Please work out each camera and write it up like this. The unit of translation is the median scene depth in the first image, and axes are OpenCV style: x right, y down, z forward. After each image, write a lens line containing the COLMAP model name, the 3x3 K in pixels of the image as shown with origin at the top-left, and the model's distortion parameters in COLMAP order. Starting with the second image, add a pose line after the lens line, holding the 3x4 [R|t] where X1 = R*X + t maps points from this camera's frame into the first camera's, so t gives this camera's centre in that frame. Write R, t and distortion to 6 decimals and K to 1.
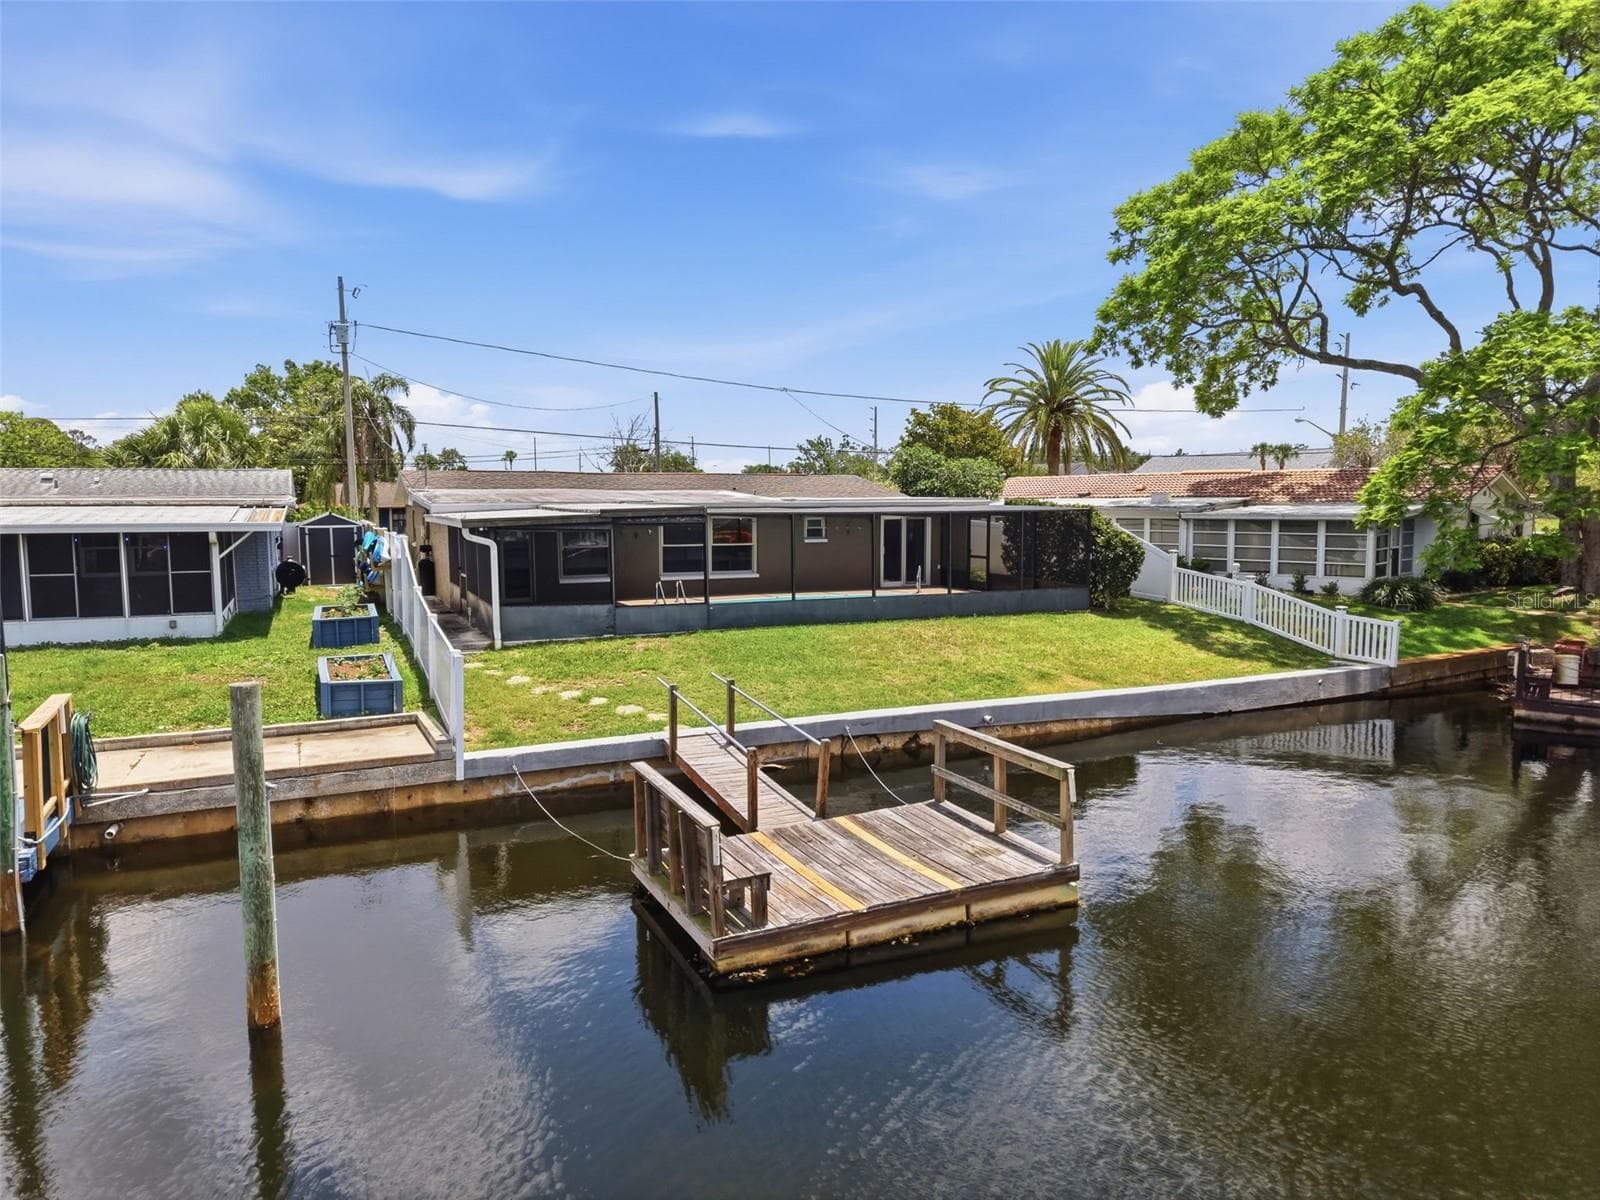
lens RADIAL K [[1045.8, 0, 805.4], [0, 1045.8, 598.9], [0, 0, 1]] dist [0.070286, -0.093438]
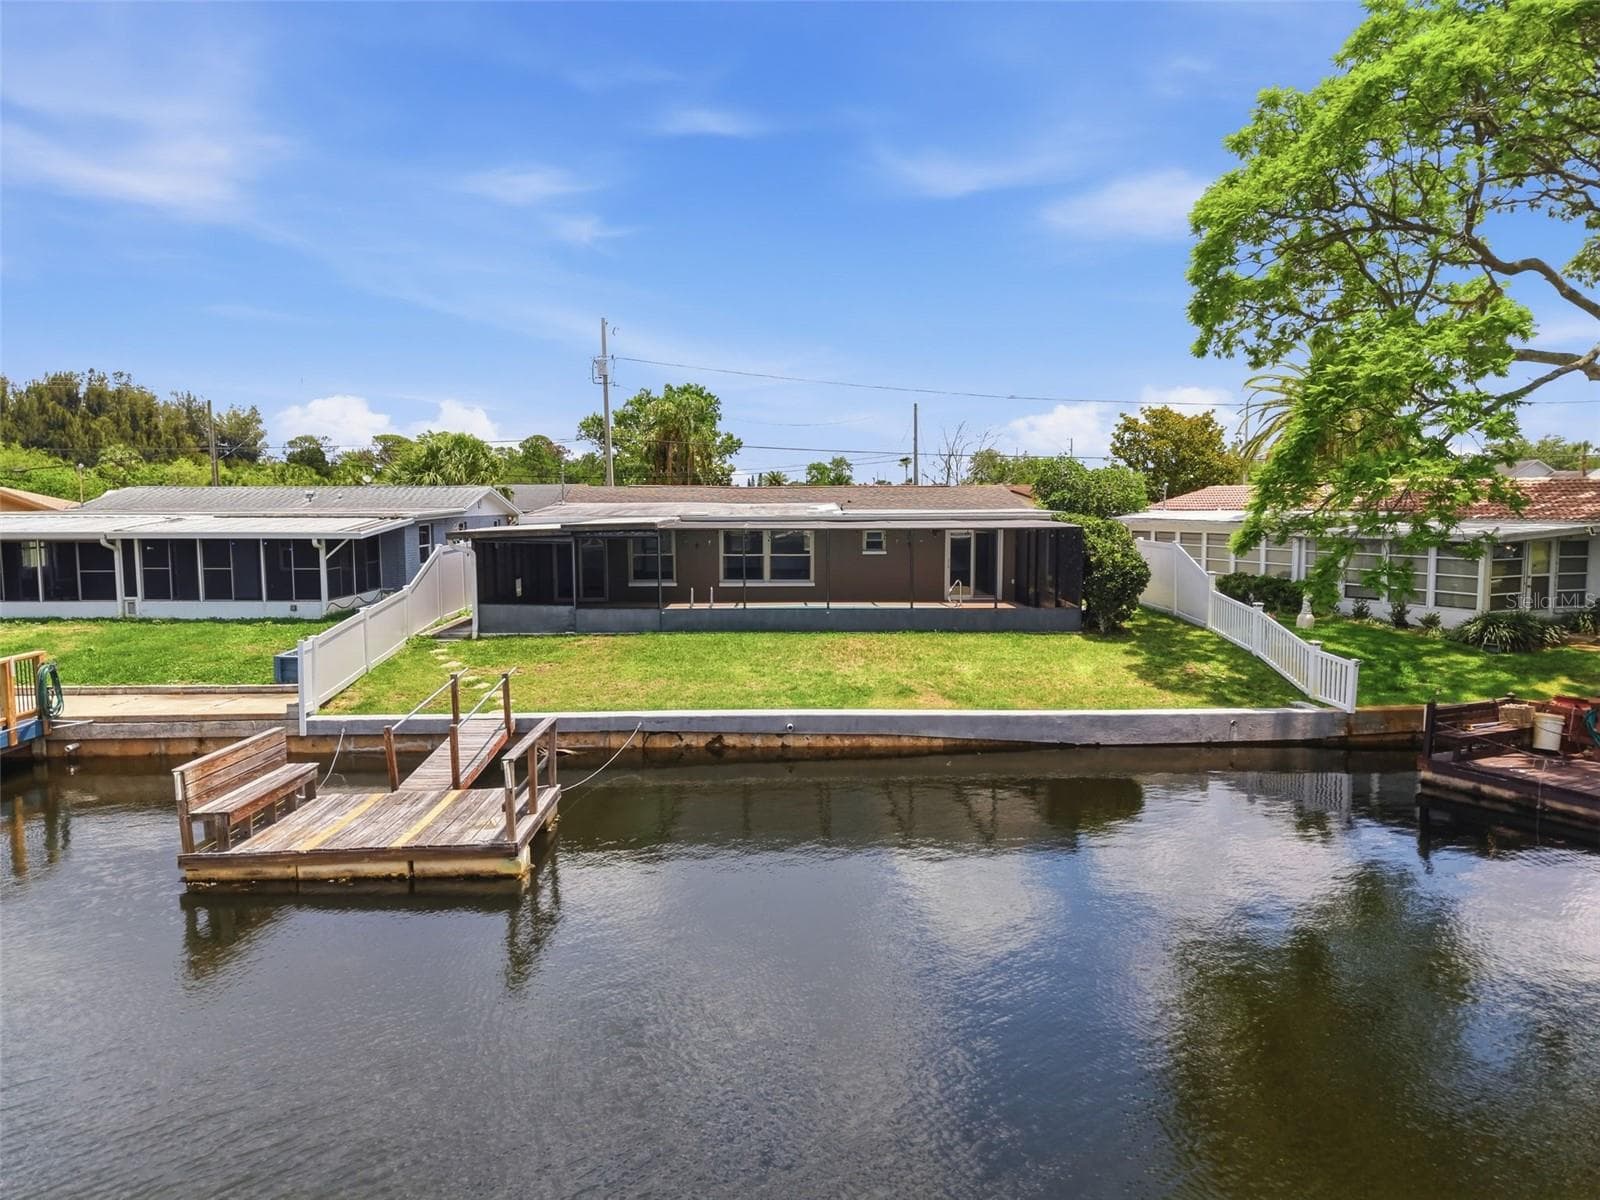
lens RADIAL K [[1045.8, 0, 805.4], [0, 1045.8, 598.9], [0, 0, 1]] dist [0.070286, -0.093438]
pose [[0.923939, 0.037268, -0.380721, 0.522034], [-0.037643, 0.999270, 0.006464, -0.021015], [0.380684, 0.008359, 0.924667, 0.015946]]
